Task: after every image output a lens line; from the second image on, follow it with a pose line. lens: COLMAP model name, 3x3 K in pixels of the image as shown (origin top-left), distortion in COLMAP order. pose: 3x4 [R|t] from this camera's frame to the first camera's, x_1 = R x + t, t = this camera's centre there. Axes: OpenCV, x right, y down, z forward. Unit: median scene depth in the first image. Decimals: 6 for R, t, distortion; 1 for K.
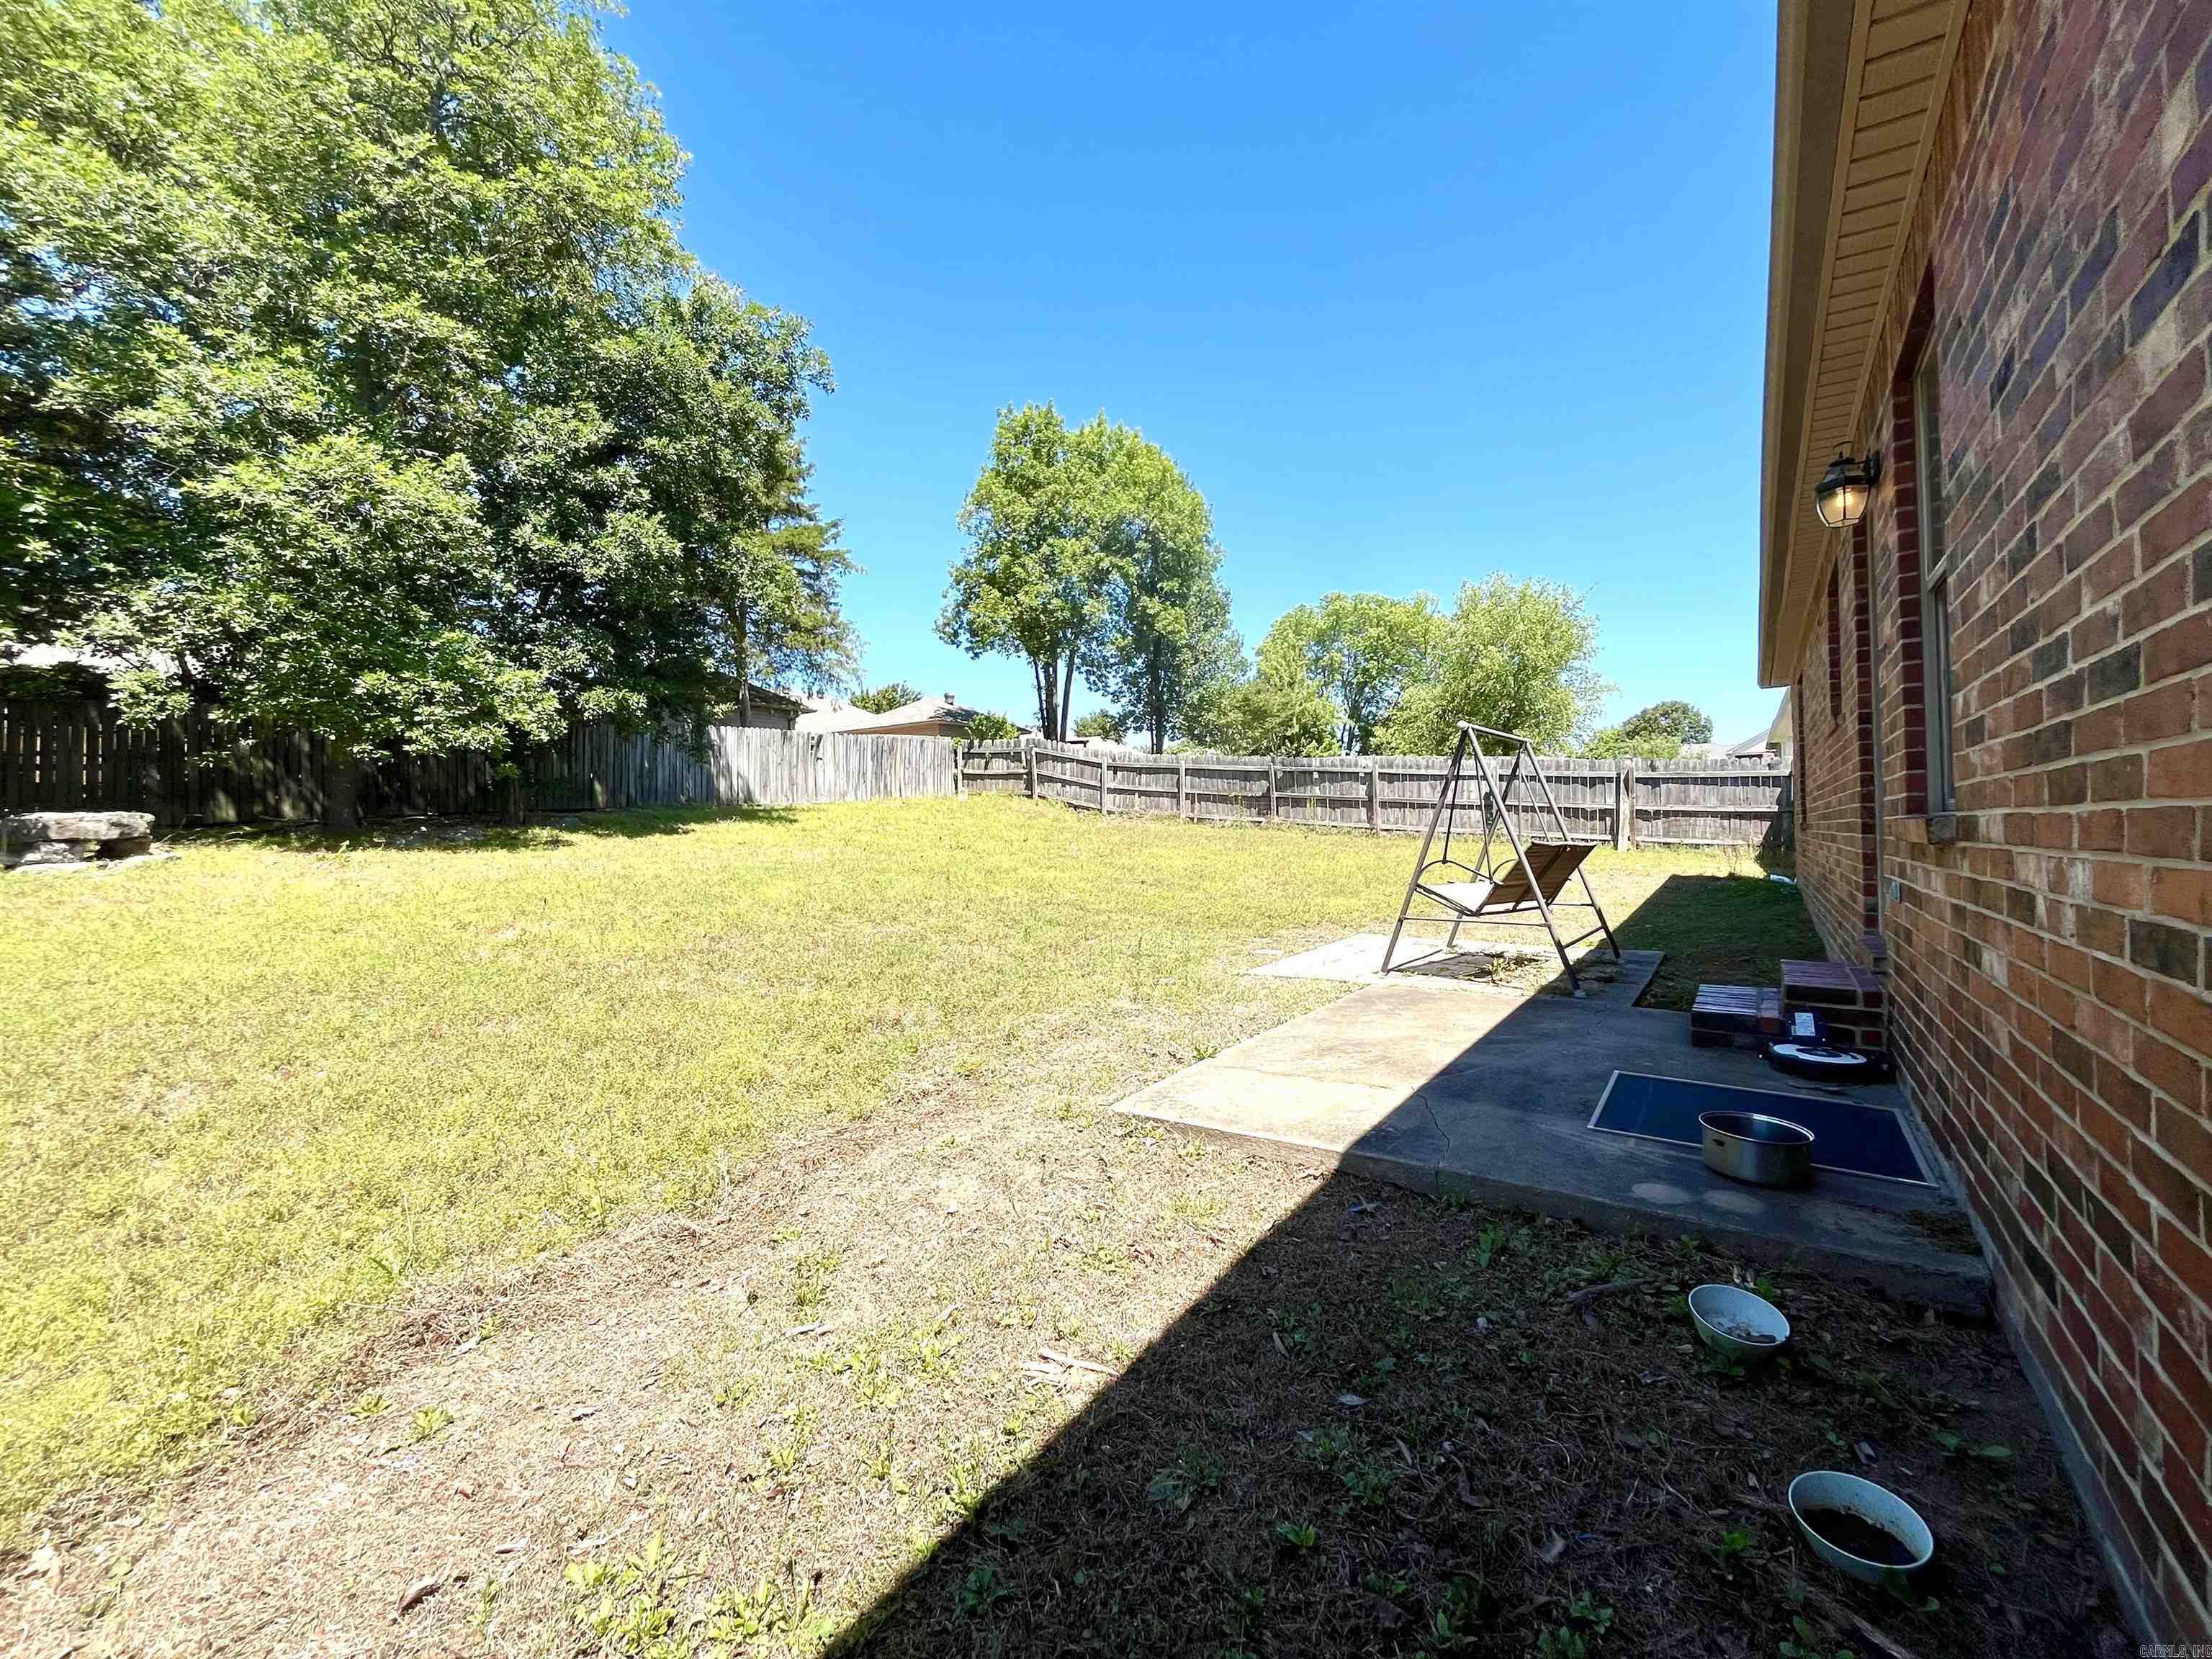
lens RADIAL K [[894.0, 0, 1096.6], [0, 894.0, 832.7], [0, 0, 1]] dist [-0.003738, 0.000283]
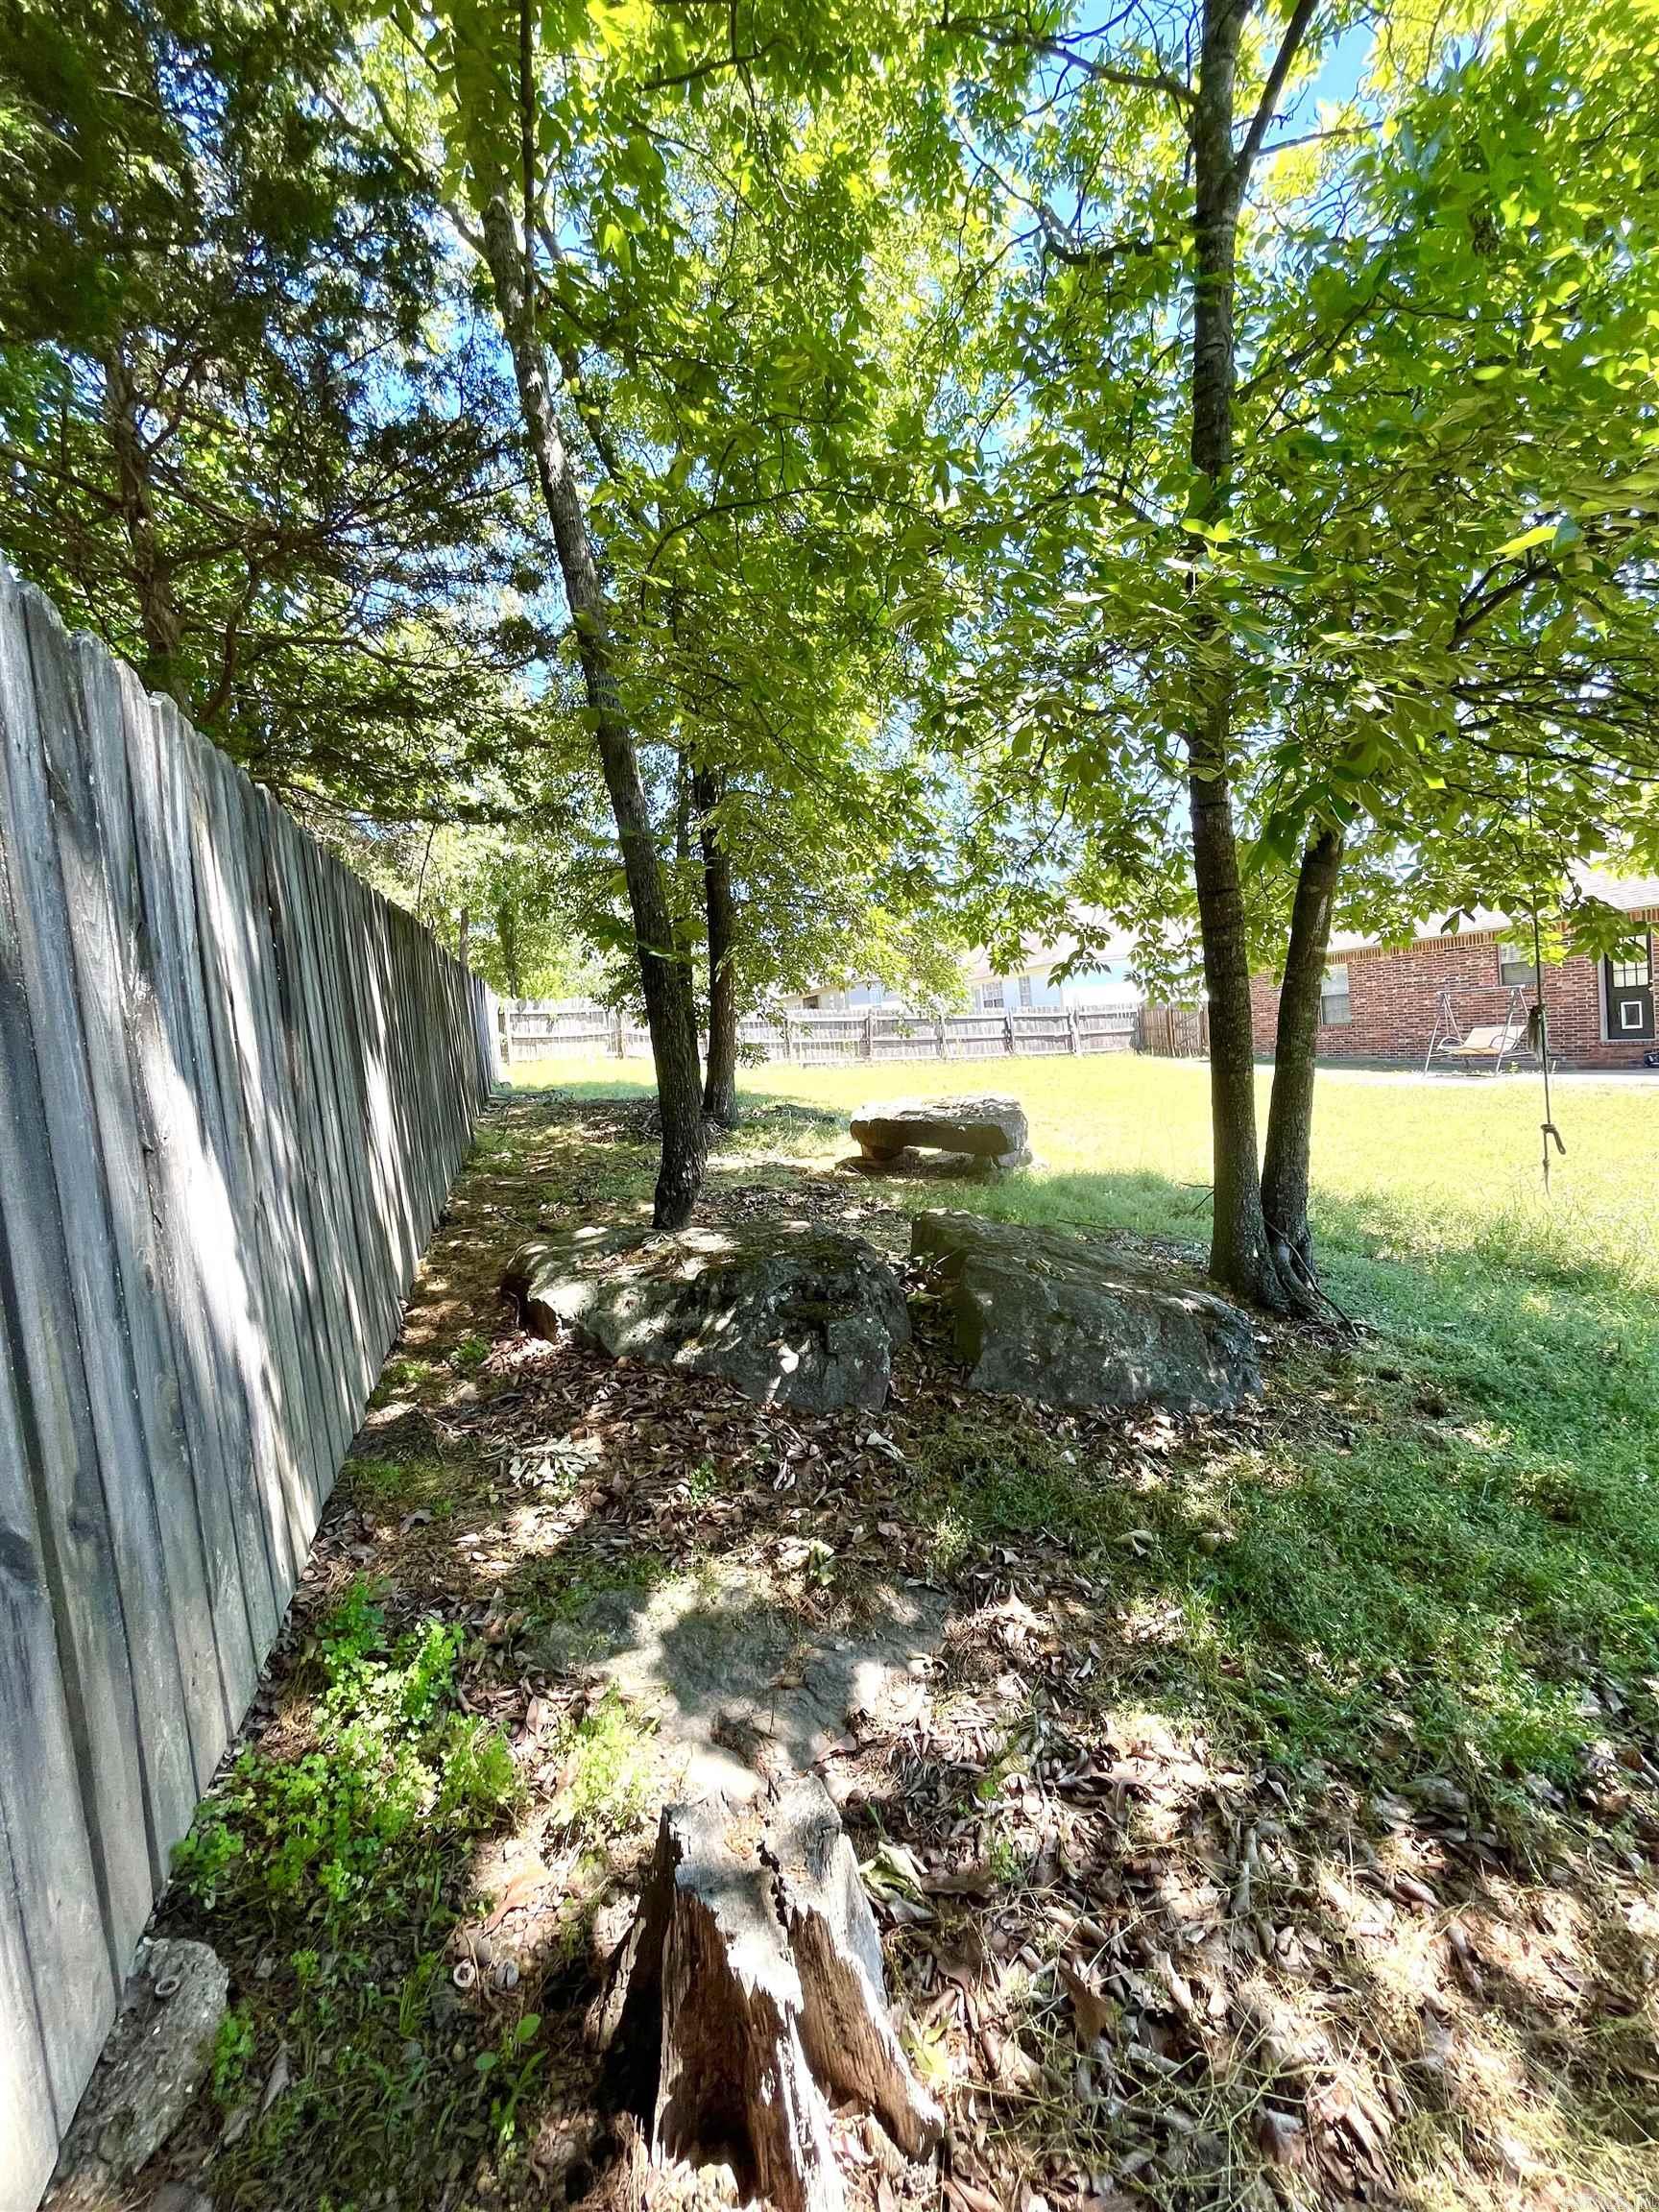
lens RADIAL K [[894.0, 0, 834.6], [0, 894.0, 1102.8], [0, 0, 1]] dist [-0.003738, 0.000283]
pose [[0.583751, -0.105442, 0.805057, -0.810383], [0.094151, 0.993634, 0.061871, -0.033961], [-0.806455, 0.039679, 0.589962, 0.277151]]
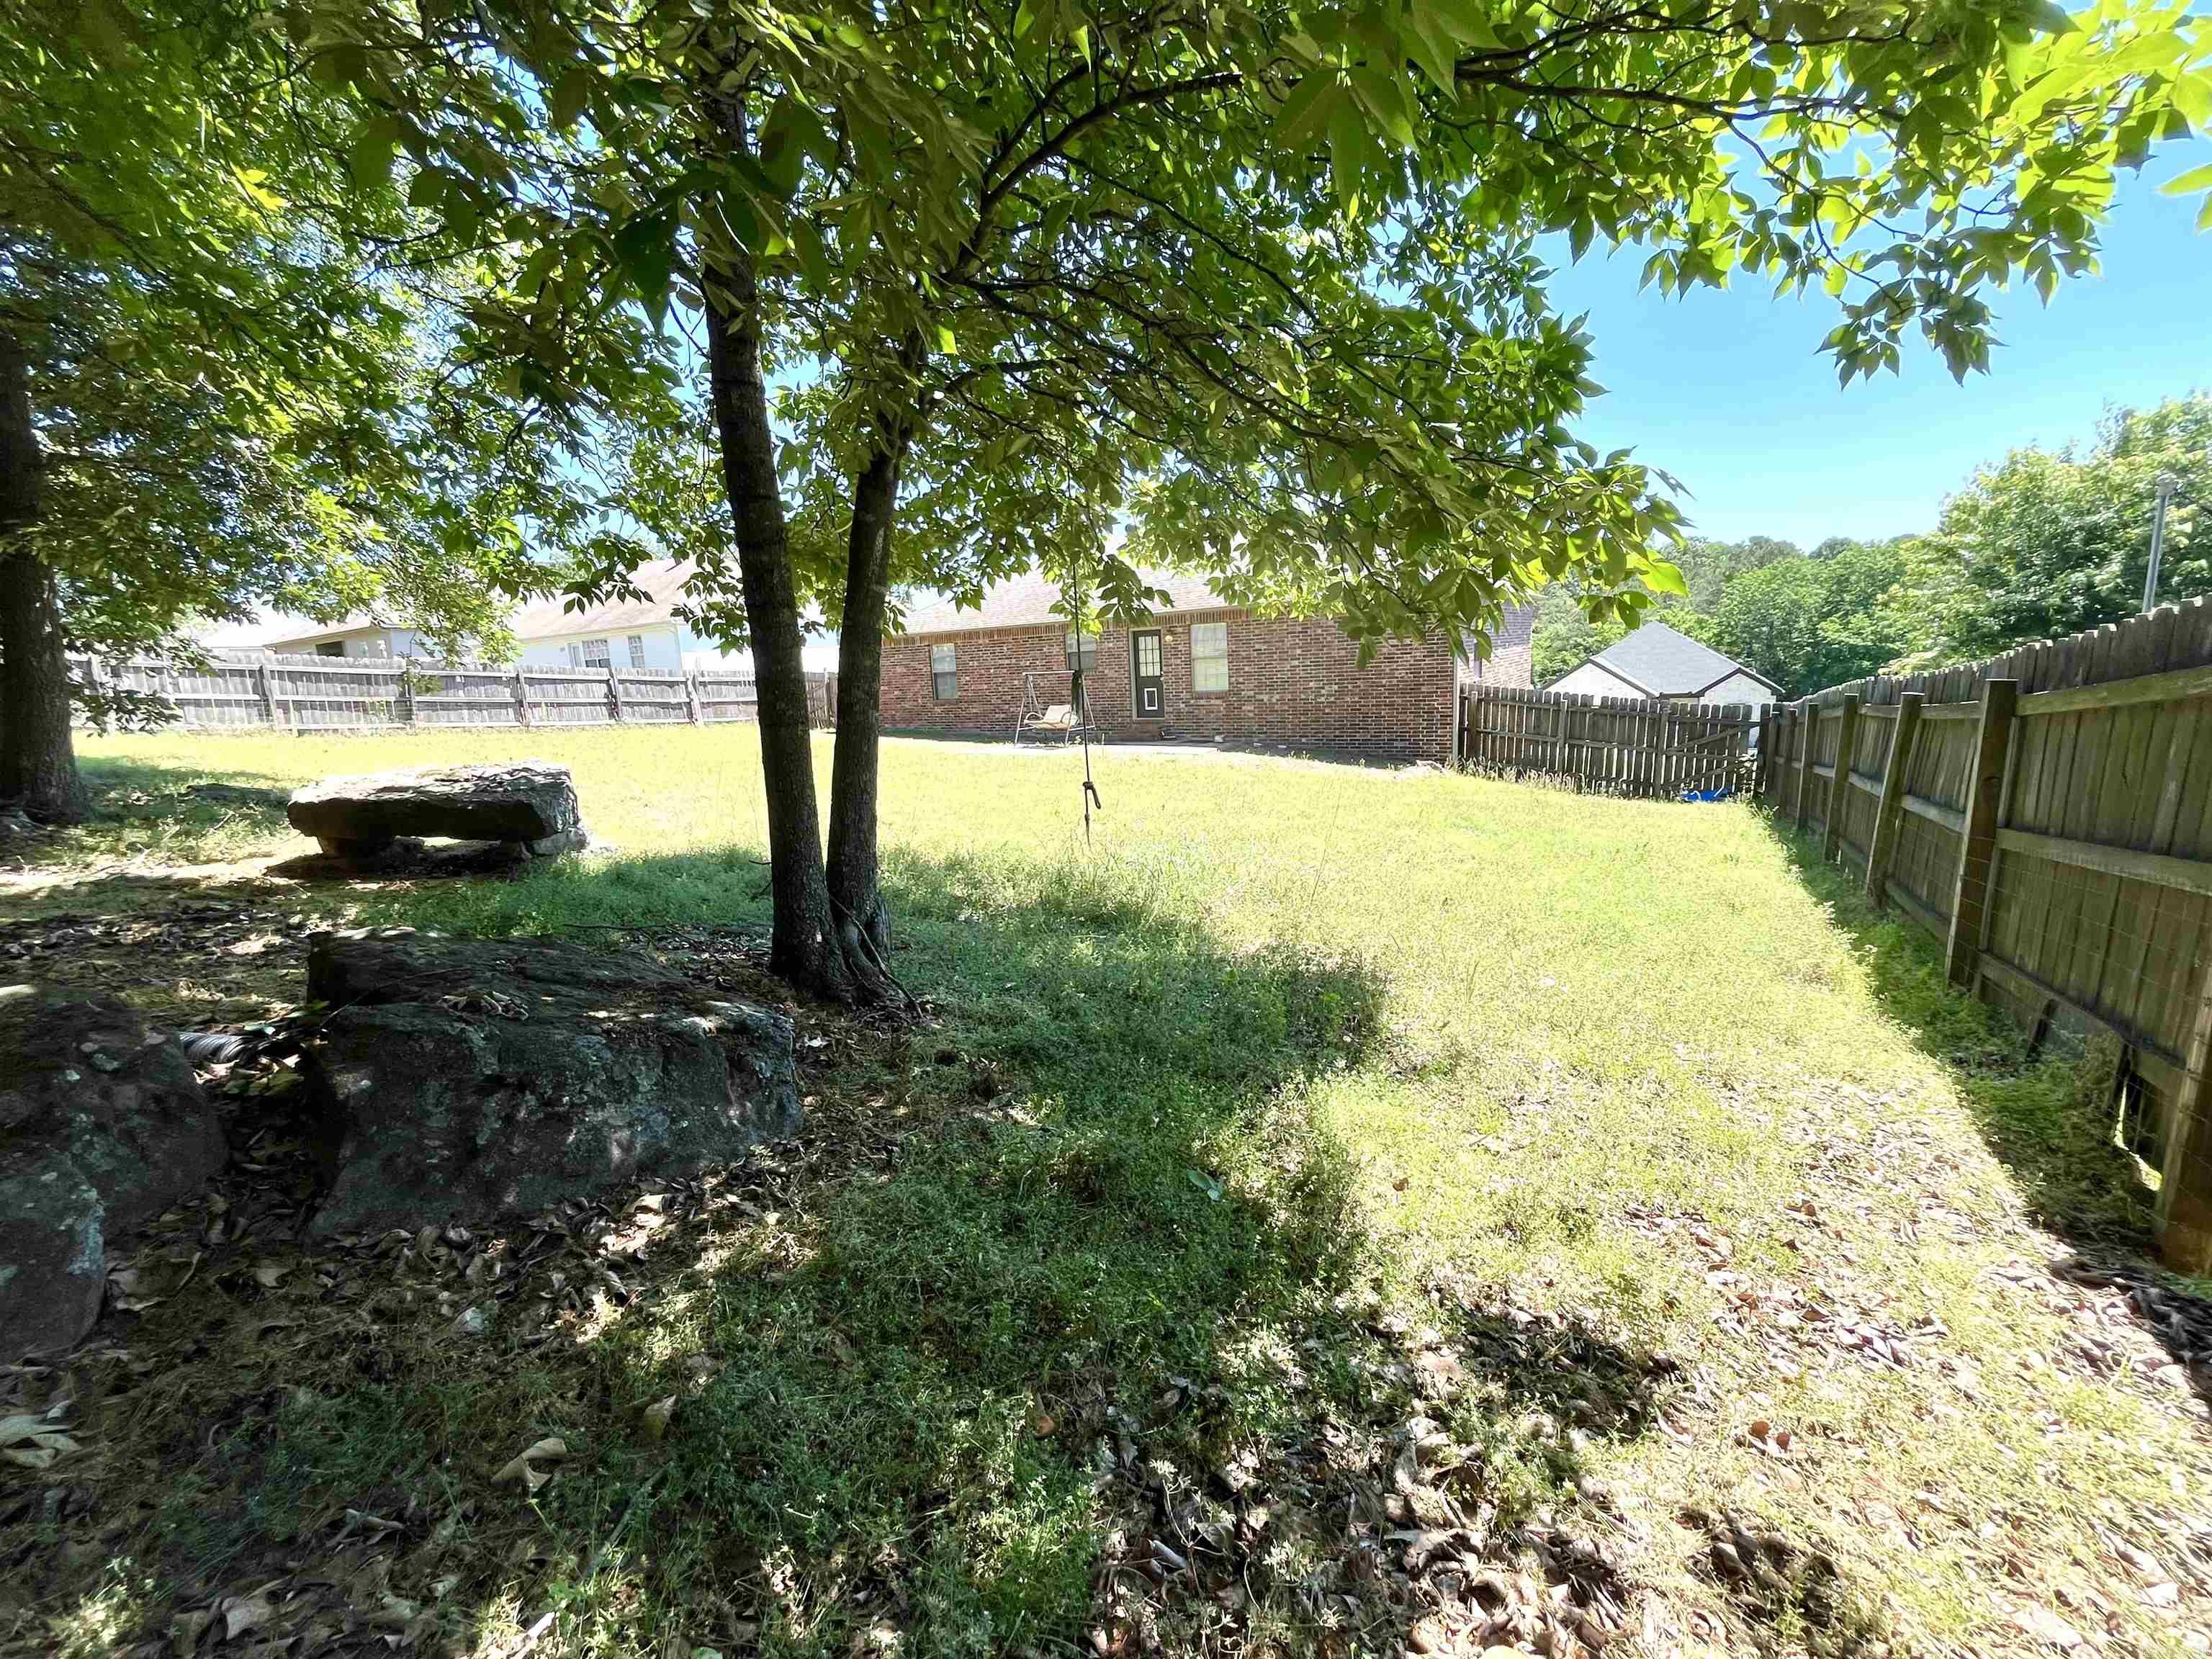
lens RADIAL K [[894.0, 0, 1101.1], [0, 894.0, 841.2], [0, 0, 1]] dist [-0.003738, 0.000283]
pose [[-0.045958, -0.181784, 0.982264, -0.774335], [0.053751, 0.981428, 0.184145, -0.027676], [-0.997496, 0.061260, -0.035334, 0.272310]]
